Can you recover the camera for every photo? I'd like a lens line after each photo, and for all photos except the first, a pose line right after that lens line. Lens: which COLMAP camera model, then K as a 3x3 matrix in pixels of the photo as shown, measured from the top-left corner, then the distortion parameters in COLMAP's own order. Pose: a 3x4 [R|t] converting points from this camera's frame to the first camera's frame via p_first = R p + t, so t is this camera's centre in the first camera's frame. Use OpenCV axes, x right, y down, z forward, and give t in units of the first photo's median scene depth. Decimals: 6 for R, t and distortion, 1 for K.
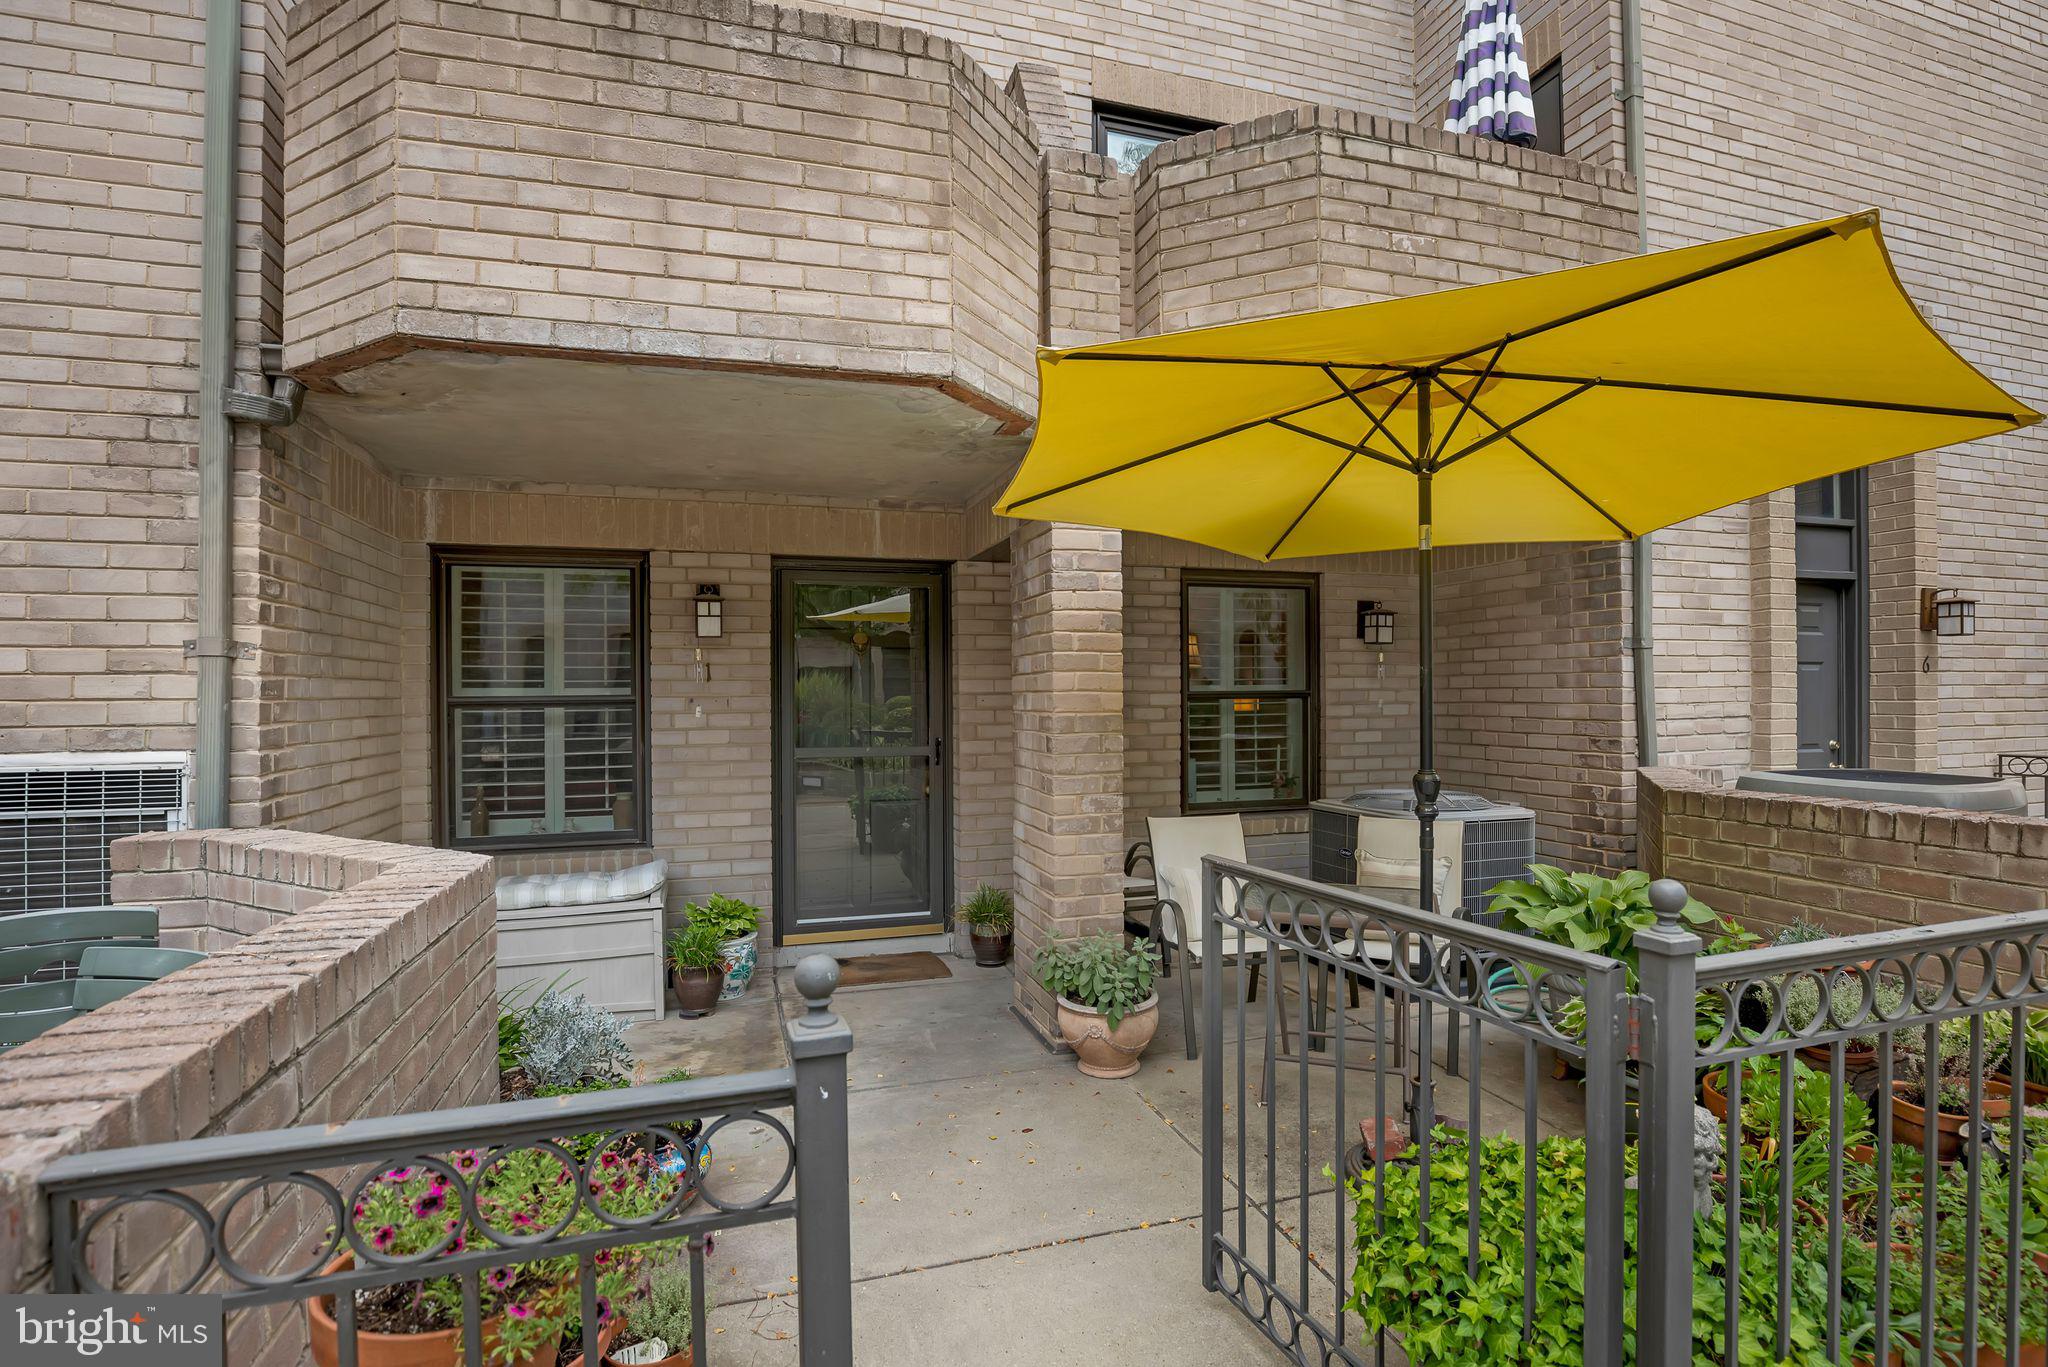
lens RADIAL K [[916.9, 0, 1025.2], [0, 916.9, 694.4], [0, 0, 1]] dist [-0.036615, 0.006743]
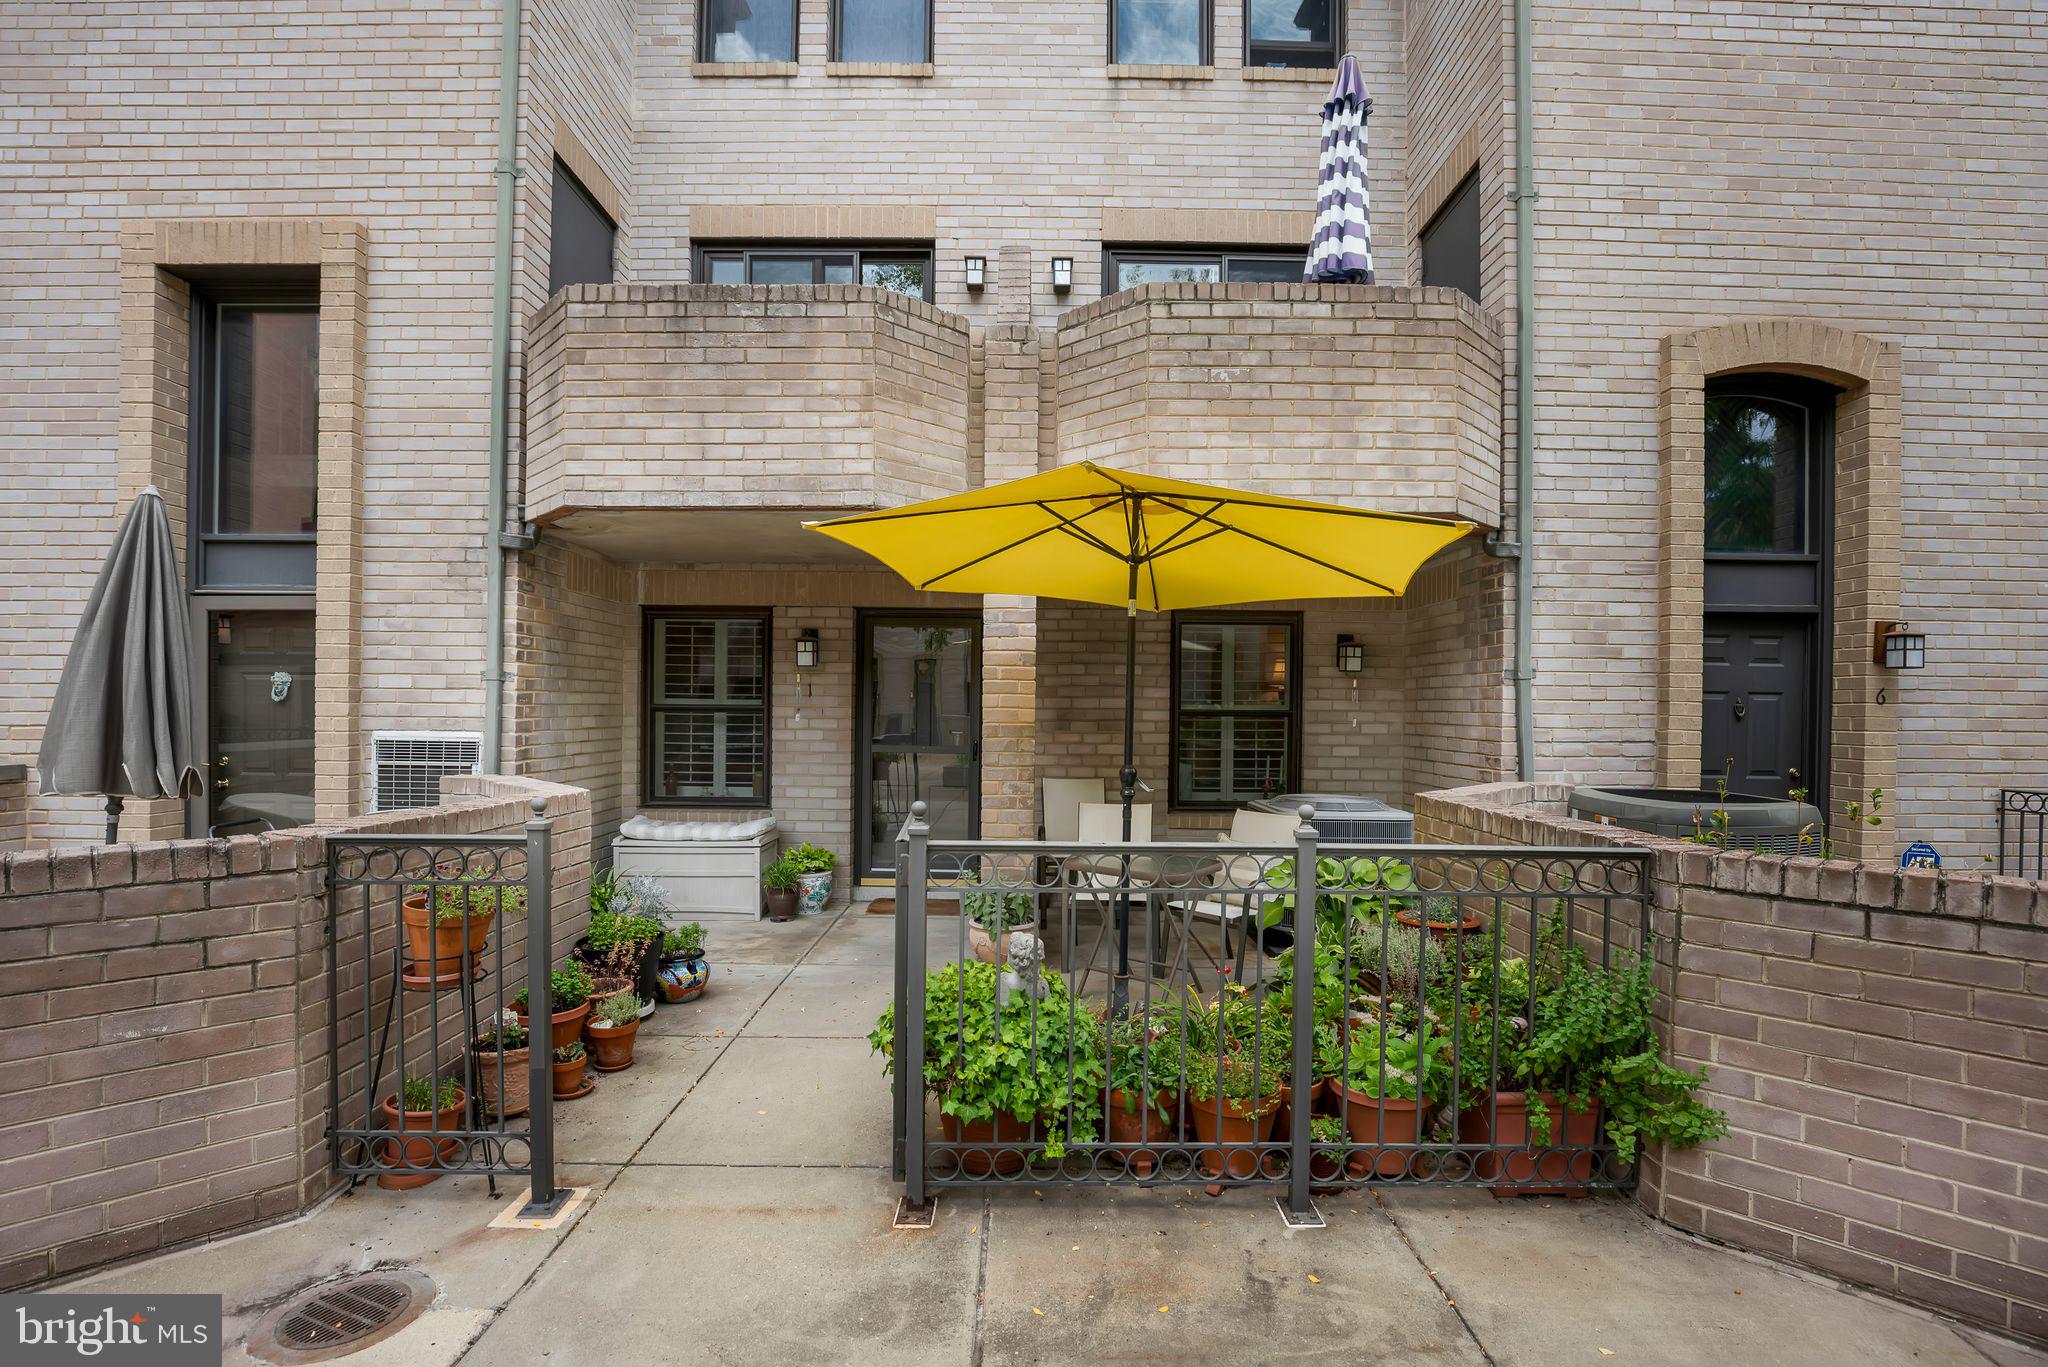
lens RADIAL K [[916.9, 0, 1068.2], [0, 916.9, 710.9], [0, 0, 1]] dist [-0.036615, 0.006743]
pose [[0.959416, 0.018912, -0.281361, 0.464172], [-0.017827, 0.999821, 0.006417, -0.008027], [0.281432, -0.001141, 0.959580, -0.276130]]
